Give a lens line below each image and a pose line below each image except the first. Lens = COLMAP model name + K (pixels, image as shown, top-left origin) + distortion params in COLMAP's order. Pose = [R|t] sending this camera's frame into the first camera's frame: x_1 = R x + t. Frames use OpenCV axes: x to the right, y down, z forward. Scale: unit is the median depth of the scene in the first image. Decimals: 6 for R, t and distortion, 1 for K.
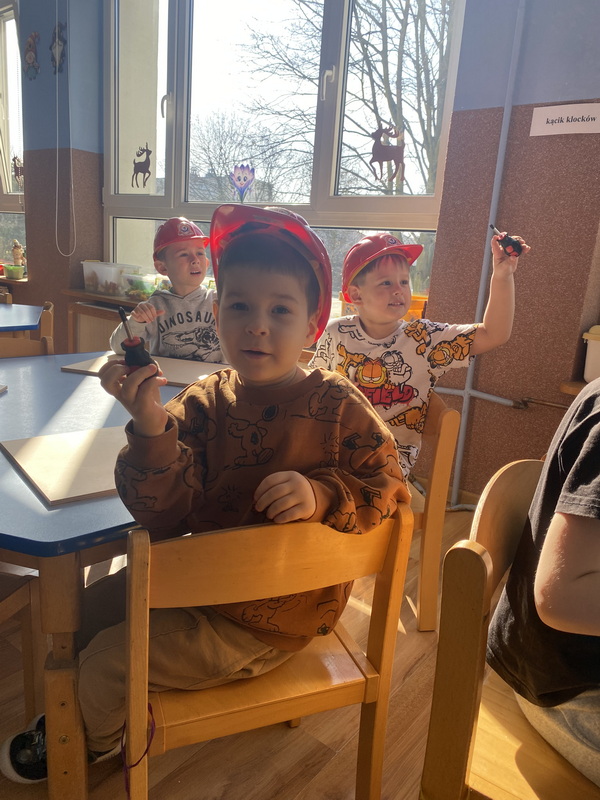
lens RADIAL K [[606.9, 0, 306.7], [0, 606.9, 399.9], [0, 0, 1]] dist [0.016367, -0.025274]
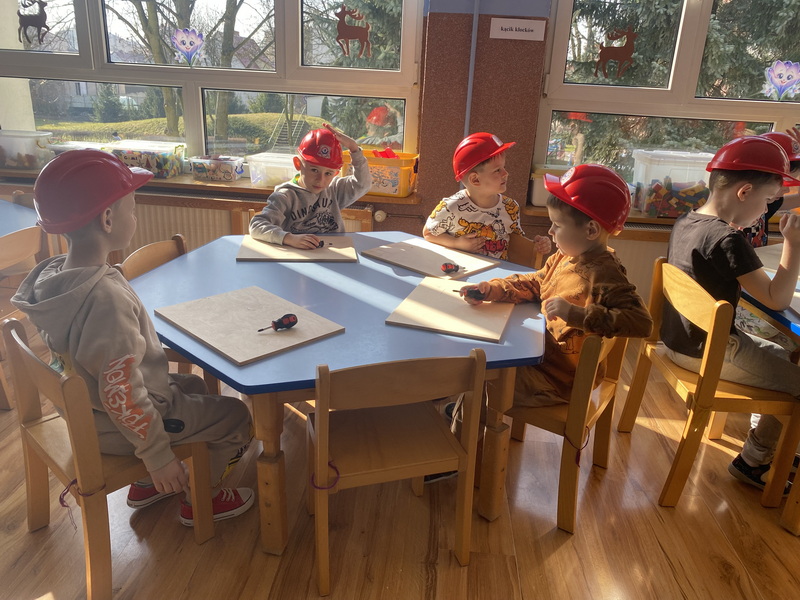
lens RADIAL K [[606.9, 0, 397.3], [0, 606.9, 297.4], [0, 0, 1]] dist [0.016367, -0.025274]
pose [[0.829048, -0.220881, 0.513703, -0.378521], [0.142491, 0.971799, 0.187892, -0.079074], [-0.540717, -0.082574, 0.837142, -0.069919]]
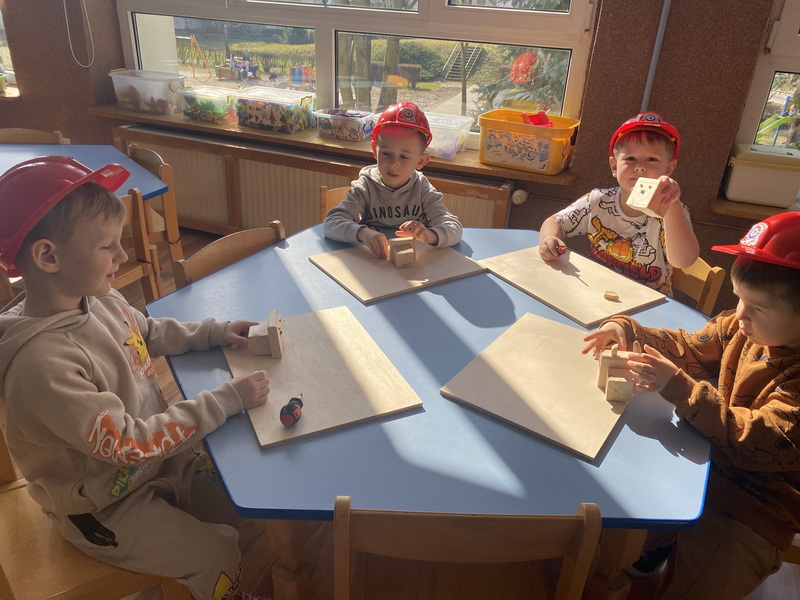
lens RADIAL K [[606.9, 0, 398.1], [0, 606.9, 294.8], [0, 0, 1]] dist [0.016367, -0.025274]
pose [[0.951193, -0.161939, 0.262695, -0.272258], [0.091489, 0.960963, 0.261113, -0.121345], [-0.294724, -0.224335, 0.928876, 0.030487]]
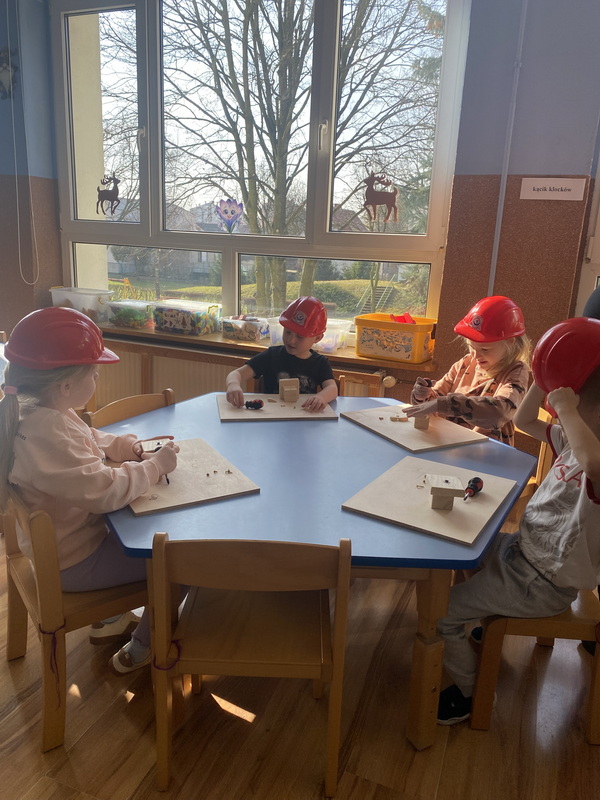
lens RADIAL K [[606.9, 0, 302.0], [0, 606.9, 401.9], [0, 0, 1]] dist [0.016367, -0.025274]
pose [[0.958525, -0.105533, 0.264751, -0.268179], [0.093412, 0.993937, 0.057997, -0.065652], [-0.269266, -0.030861, 0.962571, -0.085947]]
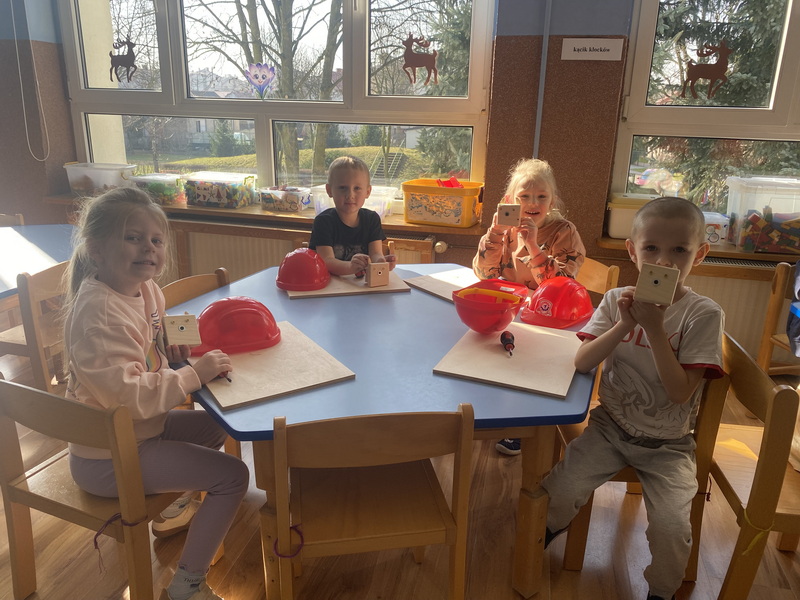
lens RADIAL K [[606.9, 0, 395.7], [0, 606.9, 302.4], [0, 0, 1]] dist [0.016367, -0.025274]
pose [[0.907249, -0.177692, 0.381215, -0.316180], [0.139796, 0.982241, 0.125142, -0.071387], [-0.396682, -0.060242, 0.915977, -0.061761]]
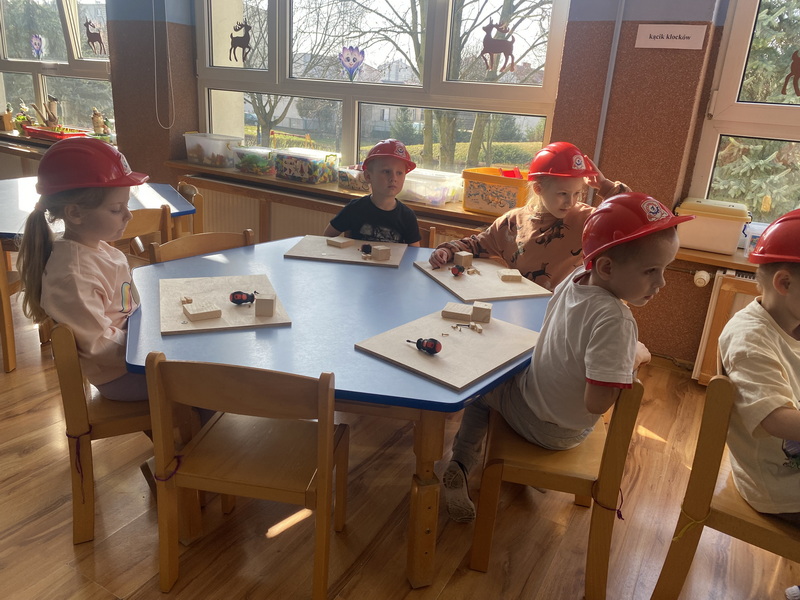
lens RADIAL K [[606.9, 0, 398.8], [0, 606.9, 299.5], [0, 0, 1]] dist [0.016367, -0.025274]
pose [[0.989629, -0.055512, 0.132485, -0.166084], [0.041500, 0.993470, 0.106275, -0.043329], [-0.137520, -0.099674, 0.985471, -0.110225]]
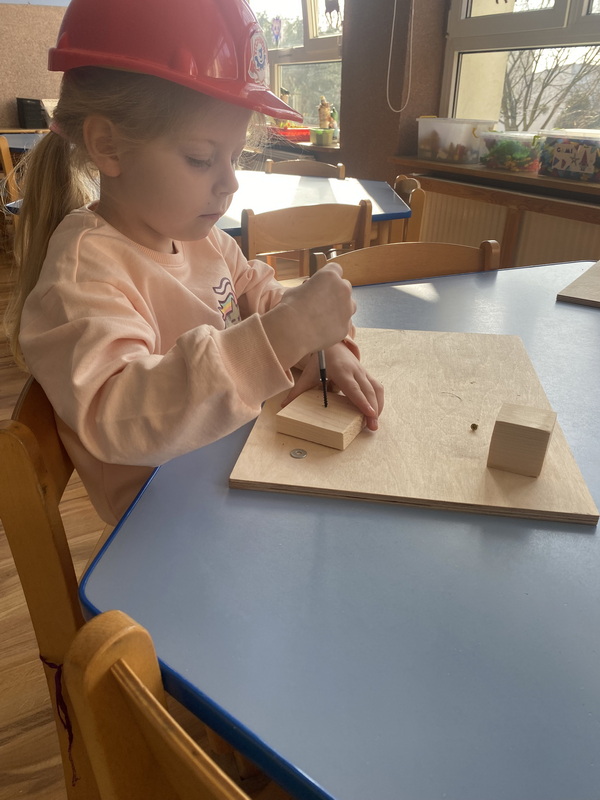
lens RADIAL K [[606.9, 0, 306.6], [0, 606.9, 395.4], [0, 0, 1]] dist [0.016367, -0.025274]
pose [[0.931086, 0.103325, -0.349861, -0.201330], [-0.031239, 0.978110, 0.205730, -0.037406], [0.363460, -0.180623, 0.913932, 0.179220]]
